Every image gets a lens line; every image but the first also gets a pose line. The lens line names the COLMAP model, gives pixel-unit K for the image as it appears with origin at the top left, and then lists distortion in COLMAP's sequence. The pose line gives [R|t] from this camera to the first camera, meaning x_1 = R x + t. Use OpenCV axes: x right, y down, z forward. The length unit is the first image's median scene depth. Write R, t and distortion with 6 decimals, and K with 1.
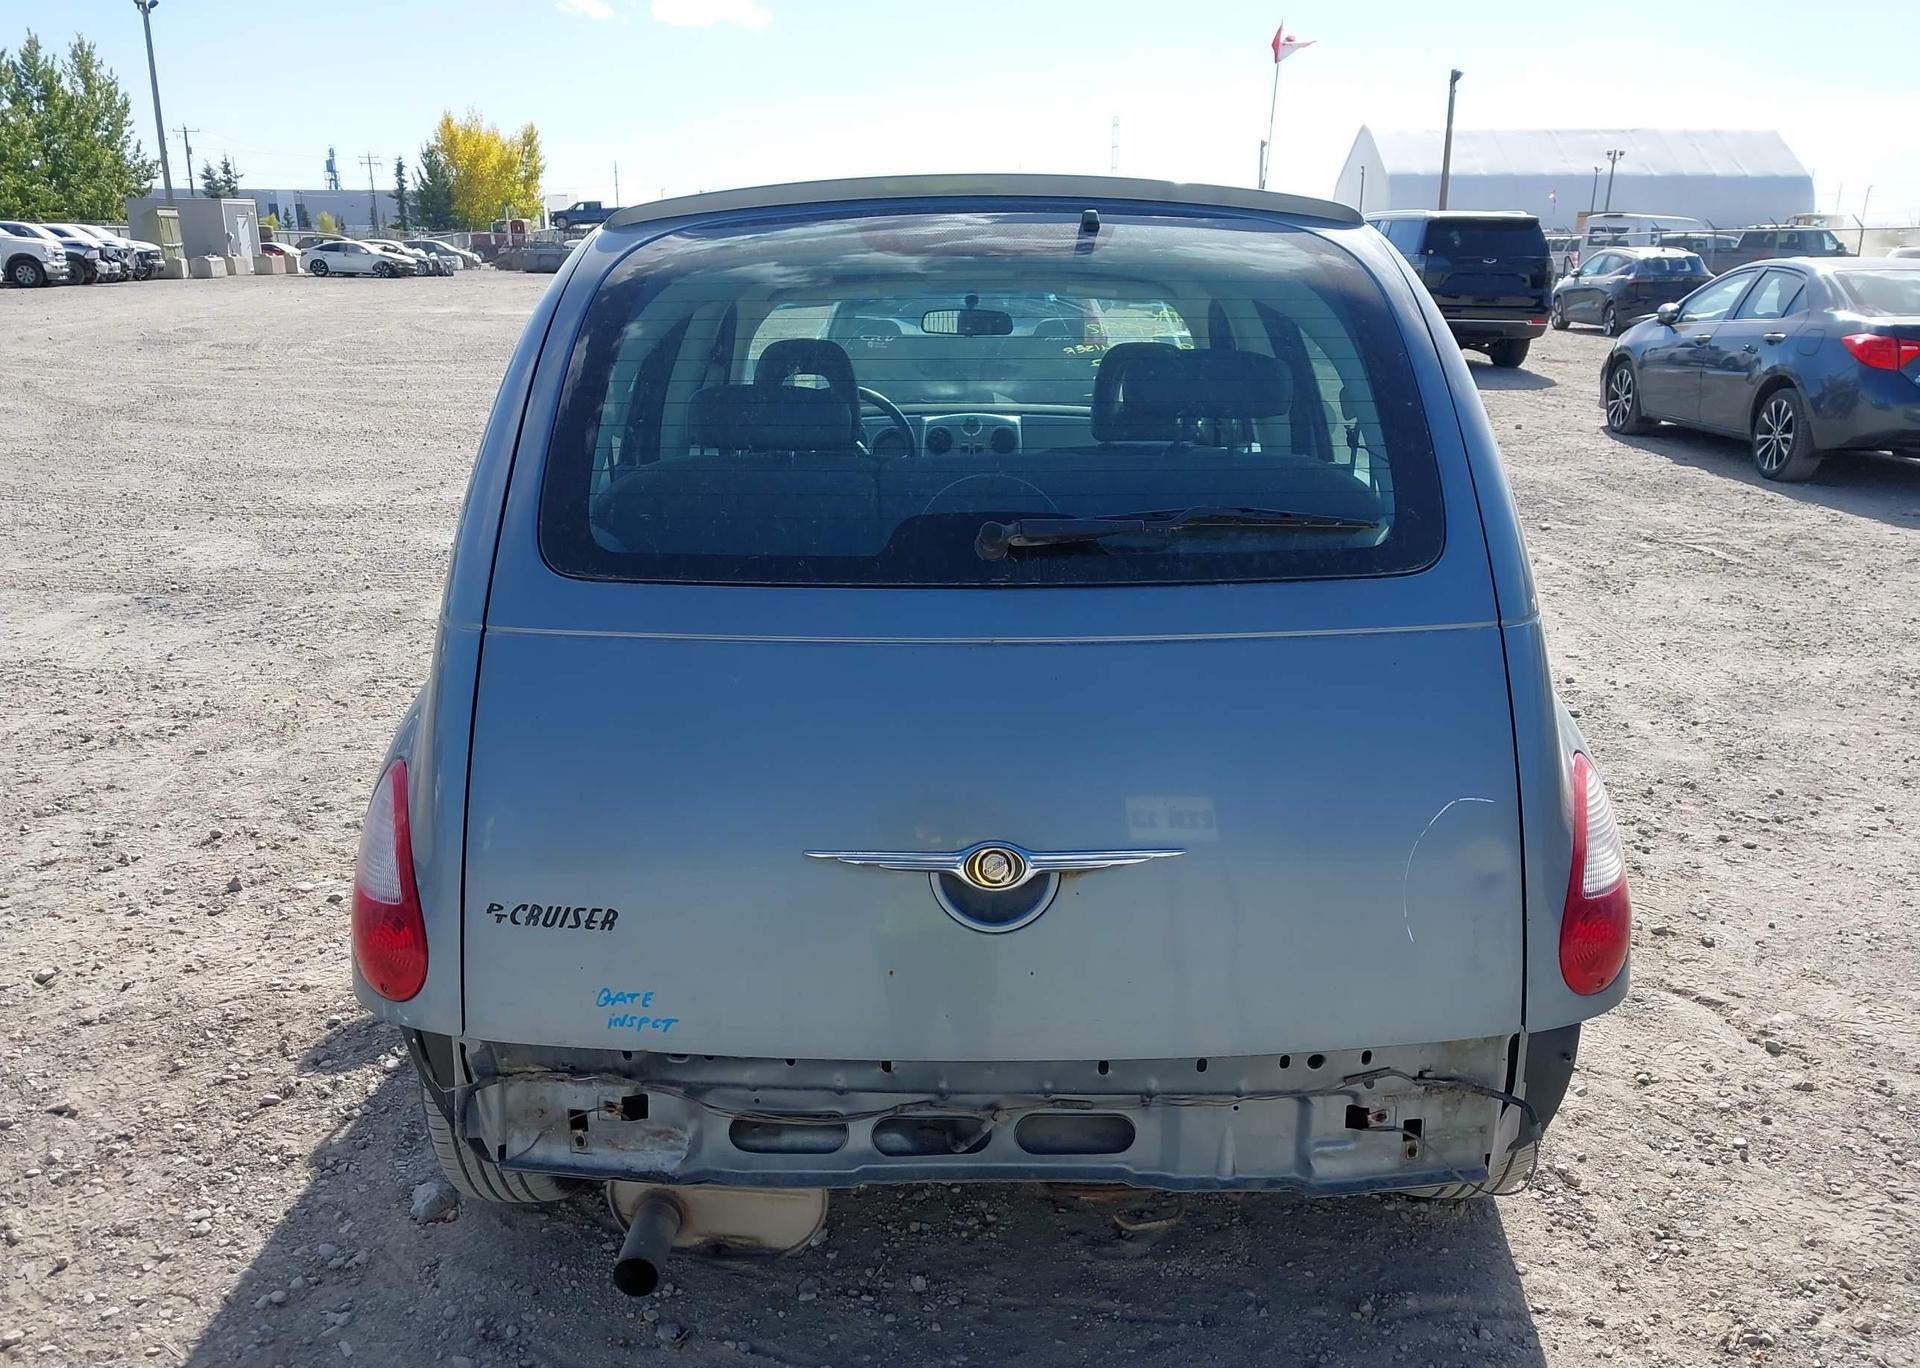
lens RADIAL K [[1541.4, 0, 958.8], [0, 1541.4, 679.1], [0, 0, 1]] dist [0.011713, -0.006357]
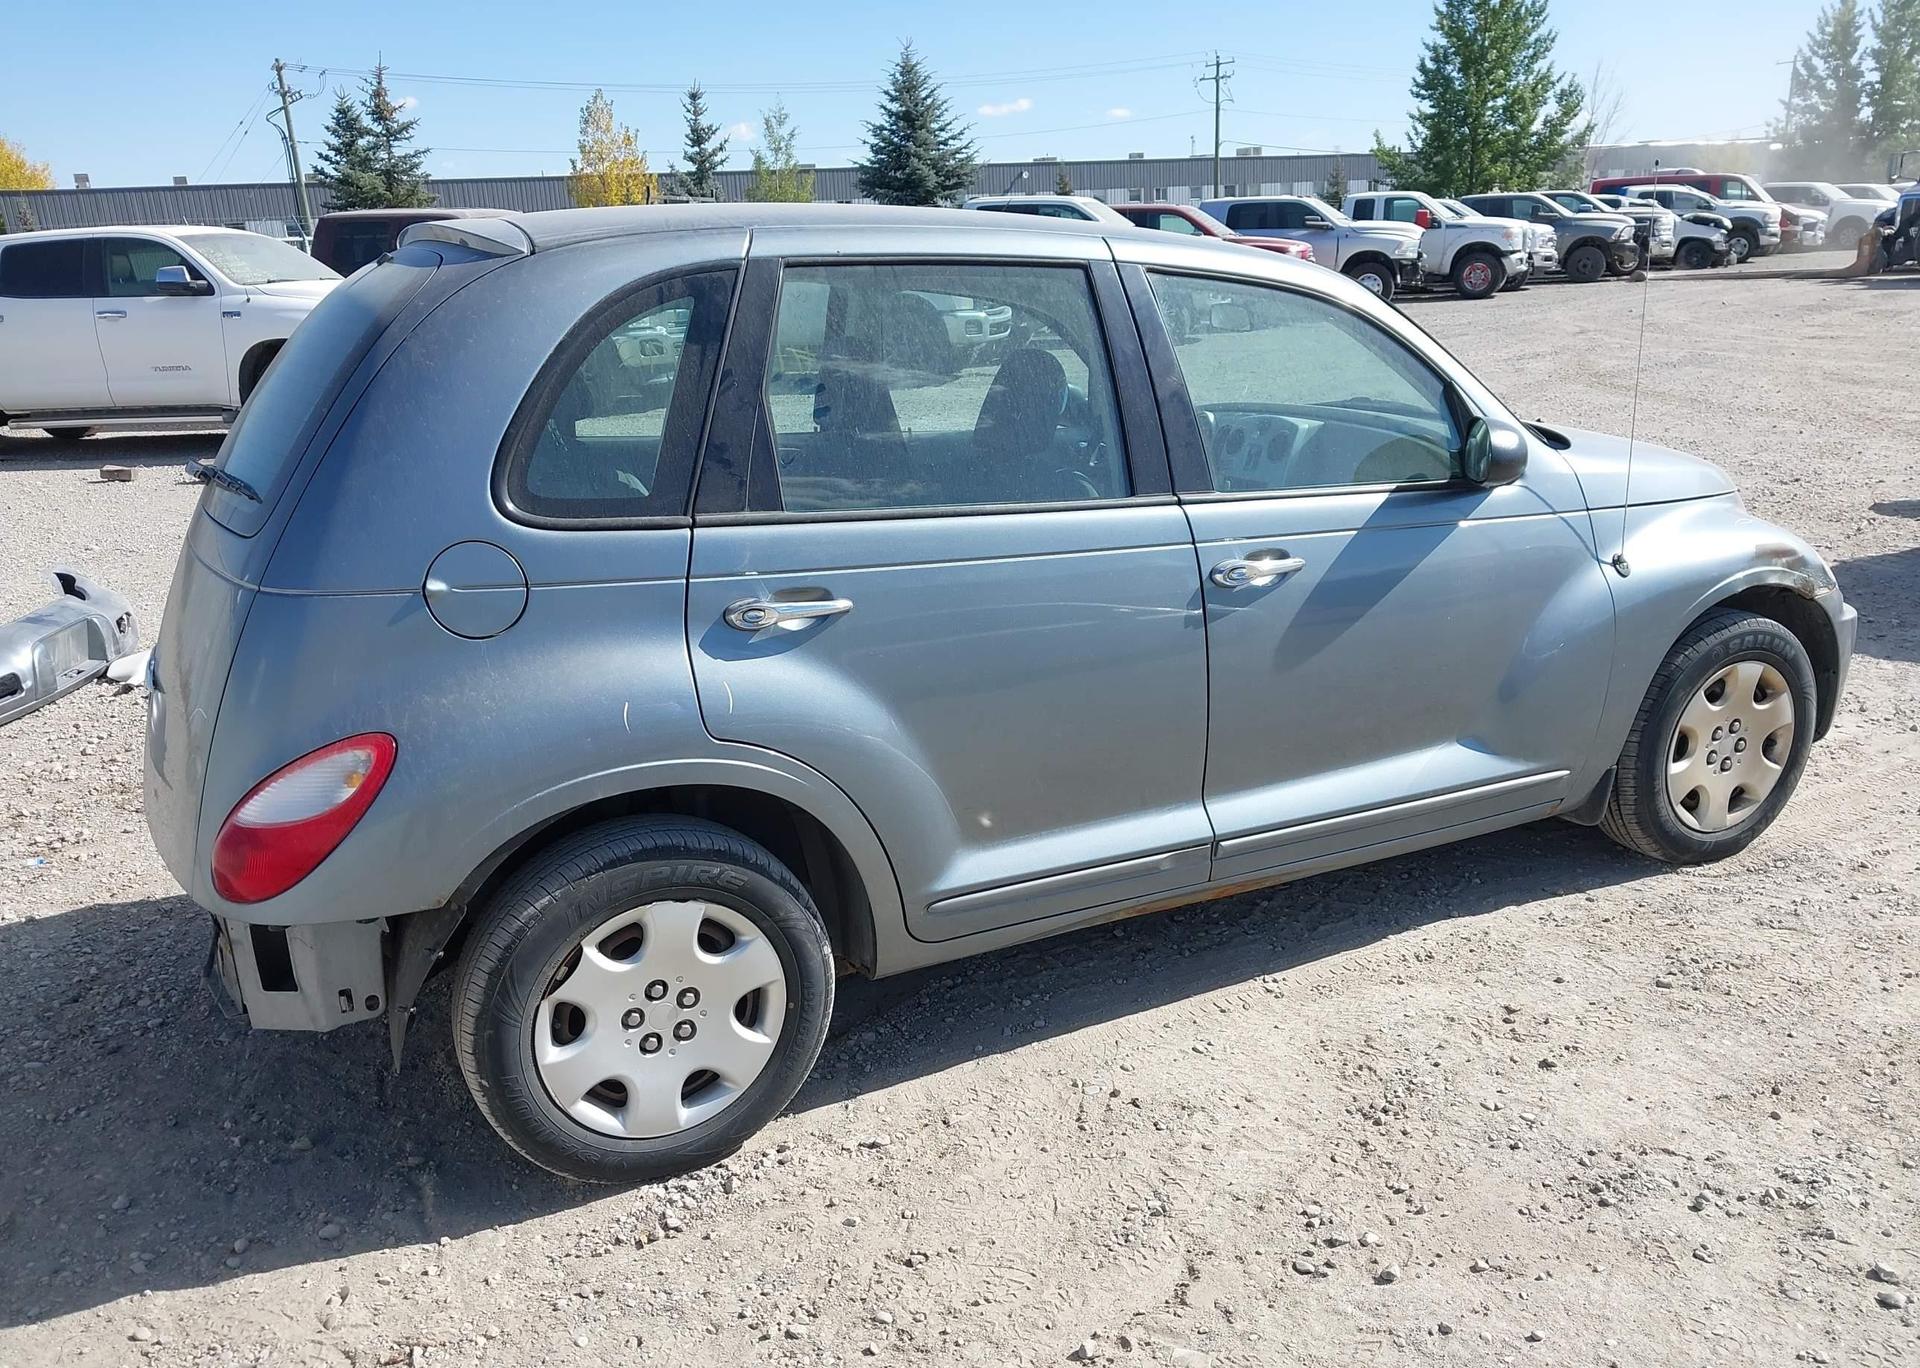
lens RADIAL K [[1541.4, 0, 958.8], [0, 1541.4, 698.1], [0, 0, 1]] dist [0.011713, -0.006357]
pose [[0.444430, 0.230490, -0.865654, 0.066756], [-0.198734, 0.967621, 0.155609, -0.010114], [0.873491, 0.102878, 0.475846, 0.035976]]
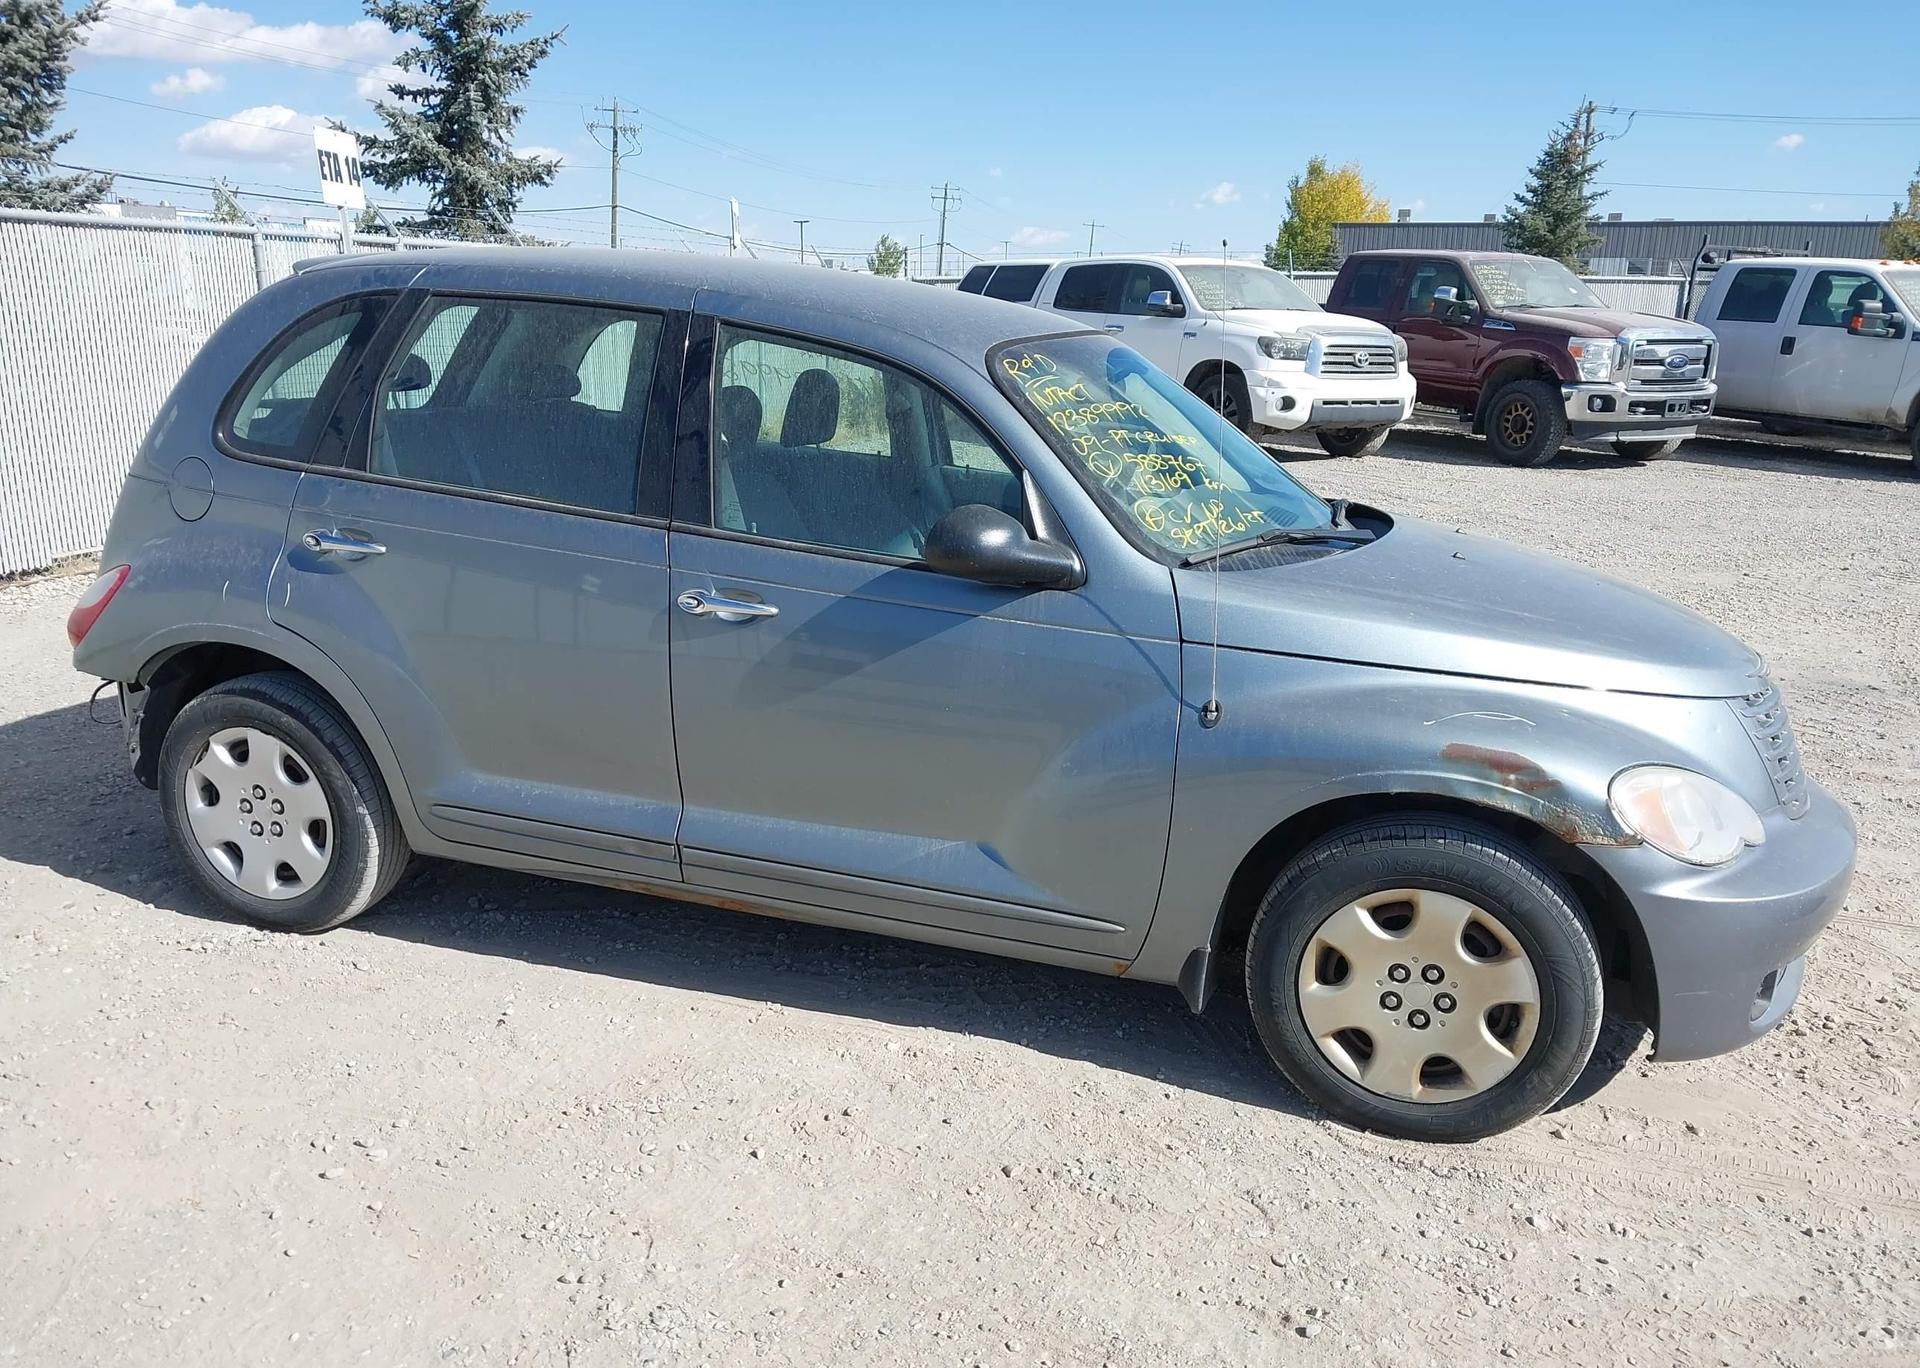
lens RADIAL K [[1541.4, 0, 962.7], [0, 1541.4, 692.0], [0, 0, 1]] dist [0.011713, -0.006357]
pose [[-0.329808, 0.223528, -0.917203, 0.075202], [-0.275928, 0.906314, 0.320092, -0.028153], [0.902824, 0.358651, -0.237232, 0.100588]]
